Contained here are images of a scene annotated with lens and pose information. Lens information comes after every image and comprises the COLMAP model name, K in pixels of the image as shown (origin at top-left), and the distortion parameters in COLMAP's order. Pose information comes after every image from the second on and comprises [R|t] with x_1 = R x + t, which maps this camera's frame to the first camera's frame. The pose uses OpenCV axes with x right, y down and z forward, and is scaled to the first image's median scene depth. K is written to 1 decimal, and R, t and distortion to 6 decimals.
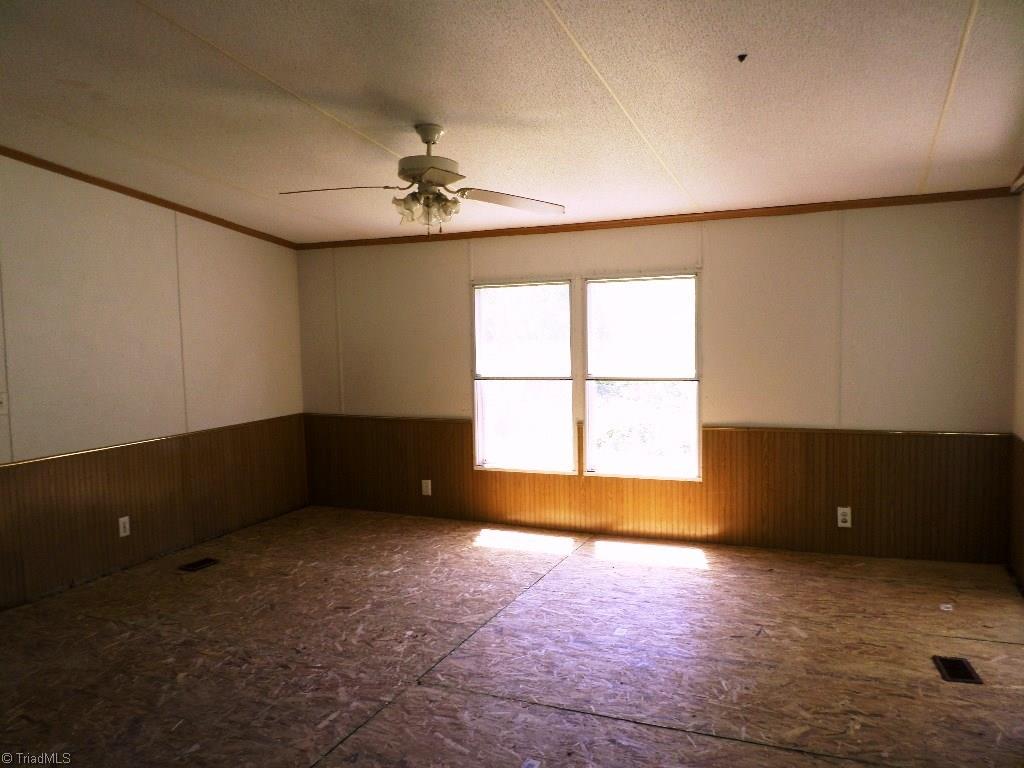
lens RADIAL K [[749.2, 0, 512.0], [0, 749.2, 384.0], [0, 0, 1]] dist [-0.043650, 0.011825]
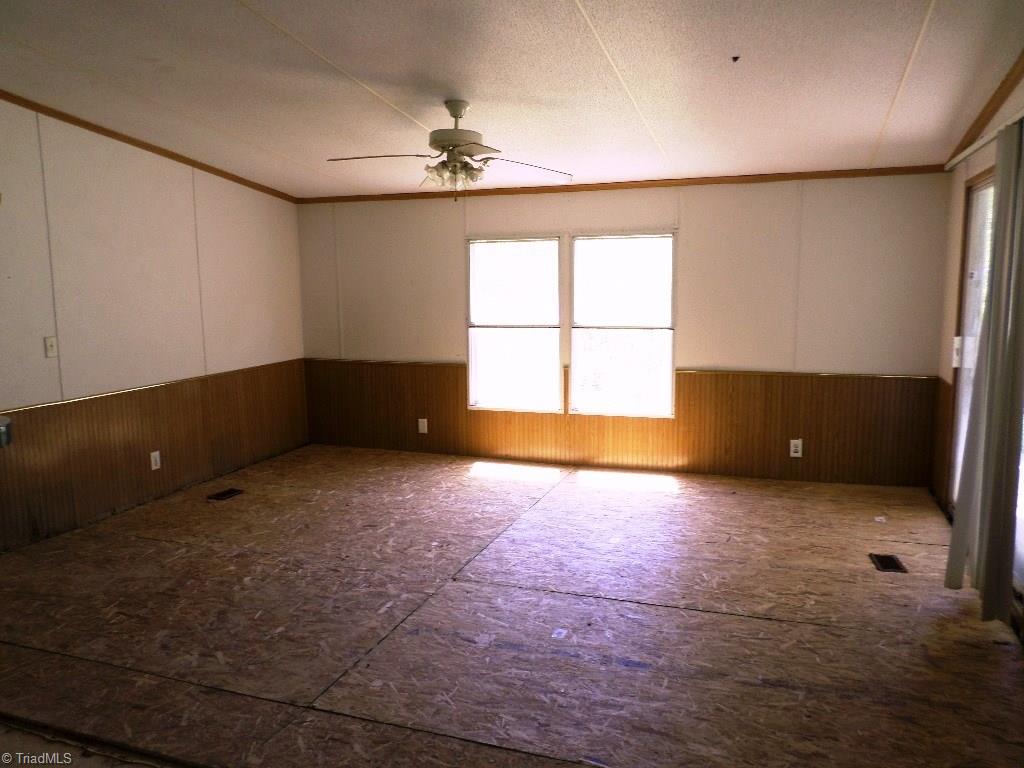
lens RADIAL K [[749.2, 0, 512.0], [0, 749.2, 384.0], [0, 0, 1]] dist [-0.043650, 0.011825]
pose [[0.997433, 0.000433, 0.071604, -0.091271], [-0.005063, 0.997905, 0.064497, 0.008254], [-0.071426, -0.064694, 0.995346, -0.138560]]
